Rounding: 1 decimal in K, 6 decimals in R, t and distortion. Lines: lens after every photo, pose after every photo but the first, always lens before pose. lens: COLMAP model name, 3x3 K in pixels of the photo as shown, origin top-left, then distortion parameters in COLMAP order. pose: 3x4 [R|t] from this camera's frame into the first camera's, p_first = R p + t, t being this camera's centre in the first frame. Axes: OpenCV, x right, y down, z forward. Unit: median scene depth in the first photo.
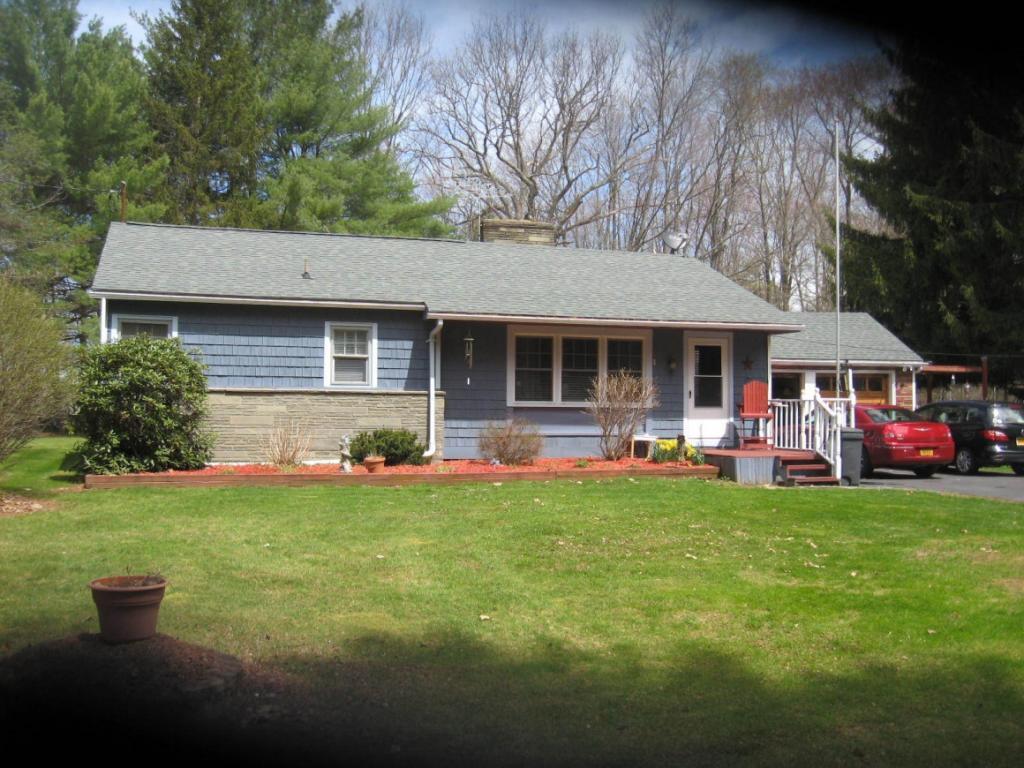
lens RADIAL K [[1057.4, 0, 512.0], [0, 1057.4, 384.0], [0, 0, 1]] dist [-0.118802, 0.002118]
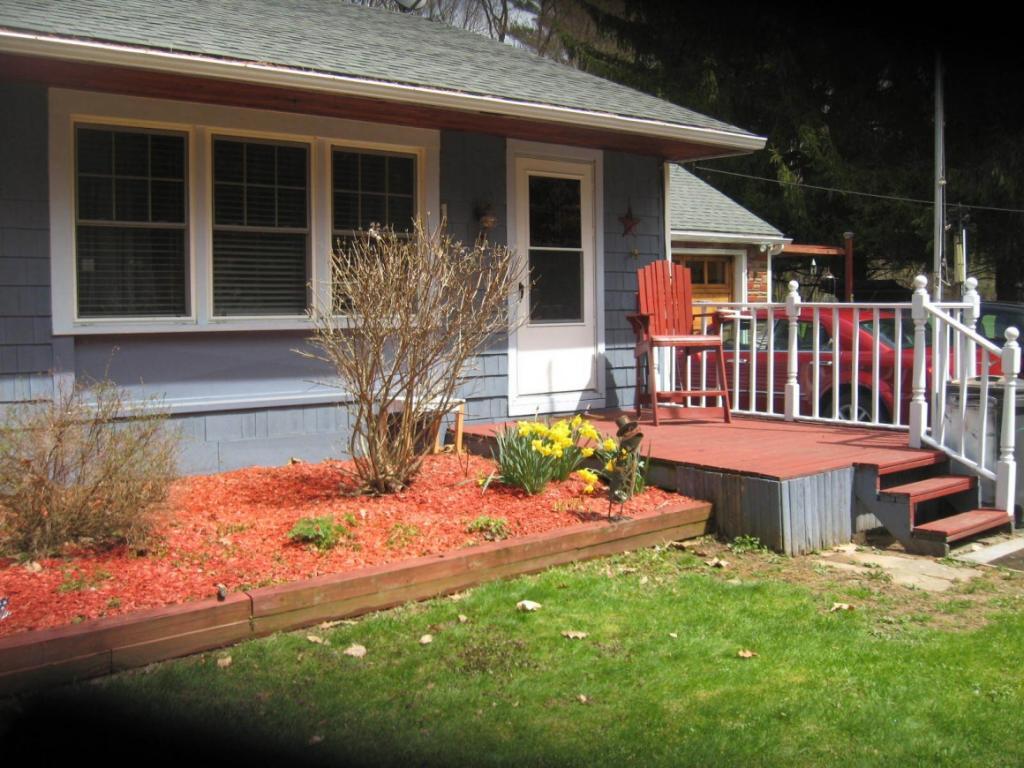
lens RADIAL K [[1057.4, 0, 512.0], [0, 1057.4, 384.0], [0, 0, 1]] dist [-0.118802, 0.002118]
pose [[0.926965, -0.039724, 0.373039, 0.006681], [0.002529, 0.995017, 0.099671, 0.004479], [-0.375140, -0.091448, 0.922446, 0.610221]]
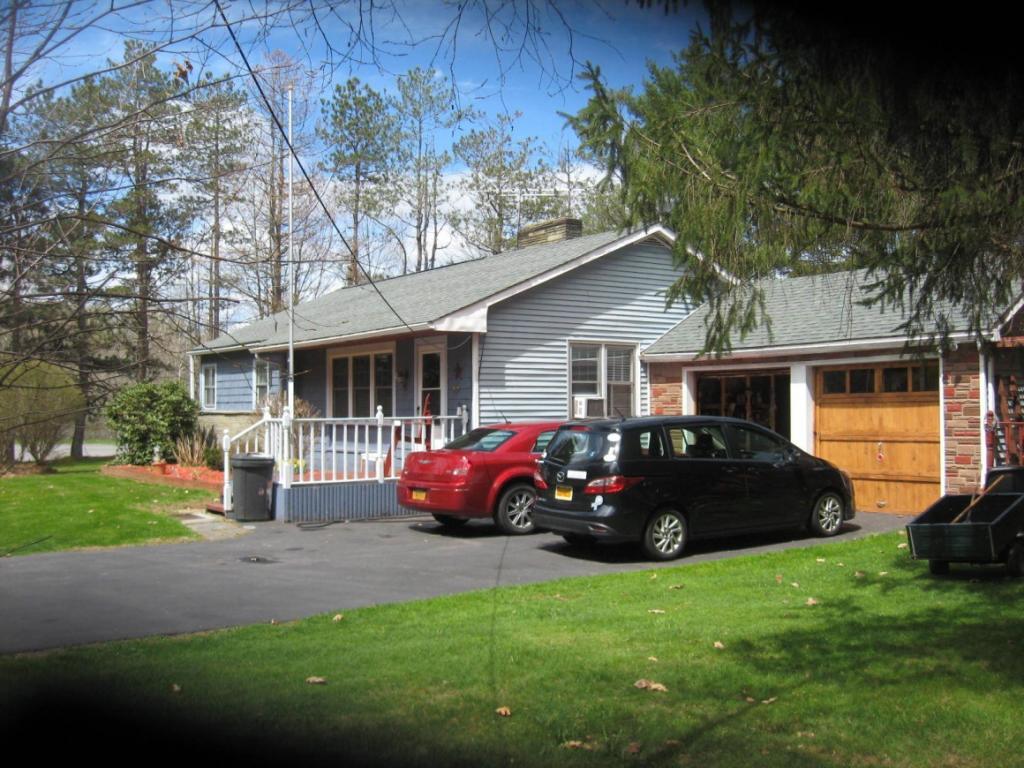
lens RADIAL K [[1057.4, 0, 512.0], [0, 1057.4, 384.0], [0, 0, 1]] dist [-0.118802, 0.002118]
pose [[0.302144, -0.030416, -0.952777, 1.043370], [0.033845, 0.999203, -0.021165, 0.009262], [0.952661, -0.025852, 0.302933, 0.810287]]
